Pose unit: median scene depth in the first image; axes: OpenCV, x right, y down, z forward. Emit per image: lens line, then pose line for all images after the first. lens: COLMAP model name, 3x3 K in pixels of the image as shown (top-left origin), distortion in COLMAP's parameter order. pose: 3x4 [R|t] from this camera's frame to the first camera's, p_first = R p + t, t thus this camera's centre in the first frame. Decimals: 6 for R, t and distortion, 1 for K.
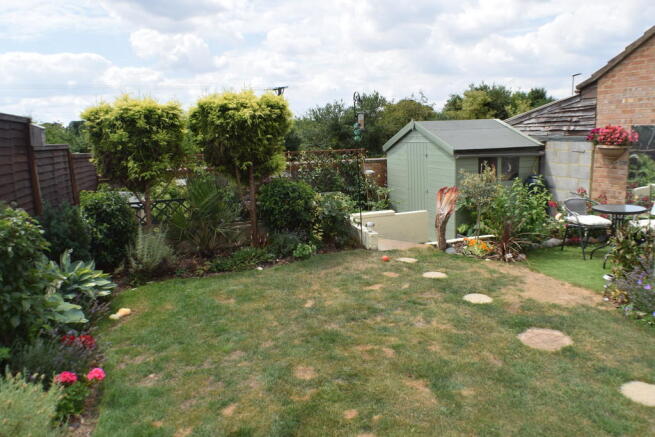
lens RADIAL K [[429.7, 0, 326.9], [0, 429.7, 221.3], [0, 0, 1]] dist [-0.108281, 0.011000]
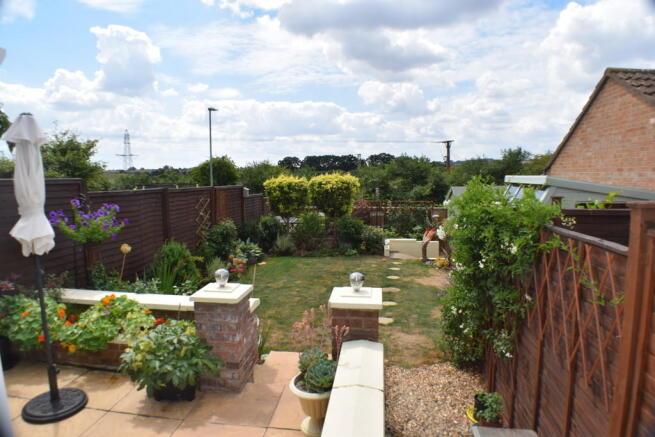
lens RADIAL K [[389.1, 0, 327.9], [0, 389.1, 216.0], [0, 0, 1]] dist [-0.102806, 0.002414]
pose [[0.879404, 0.070819, -0.470780, 0.580712], [-0.109319, 0.992489, -0.054906, 0.006680], [0.463355, 0.099750, 0.880541, -0.575581]]
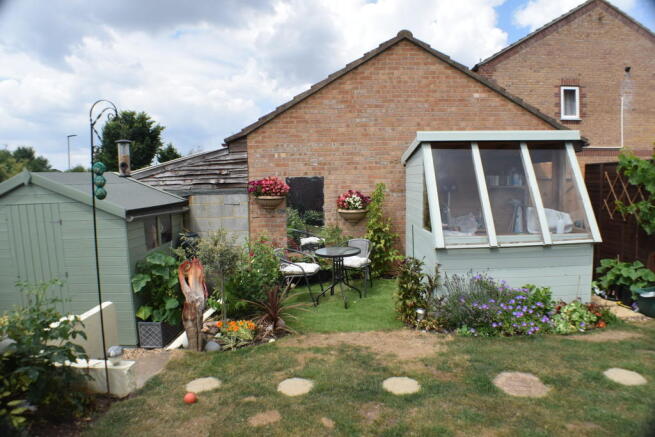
lens RADIAL K [[389.1, 0, 327.4], [0, 389.1, 221.5], [0, 0, 1]] dist [-0.102806, 0.002414]
pose [[0.341587, -0.068505, 0.937350, -0.197557], [0.195170, 0.980769, 0.000555, -0.085730], [-0.919362, 0.182753, 0.348388, 0.481094]]
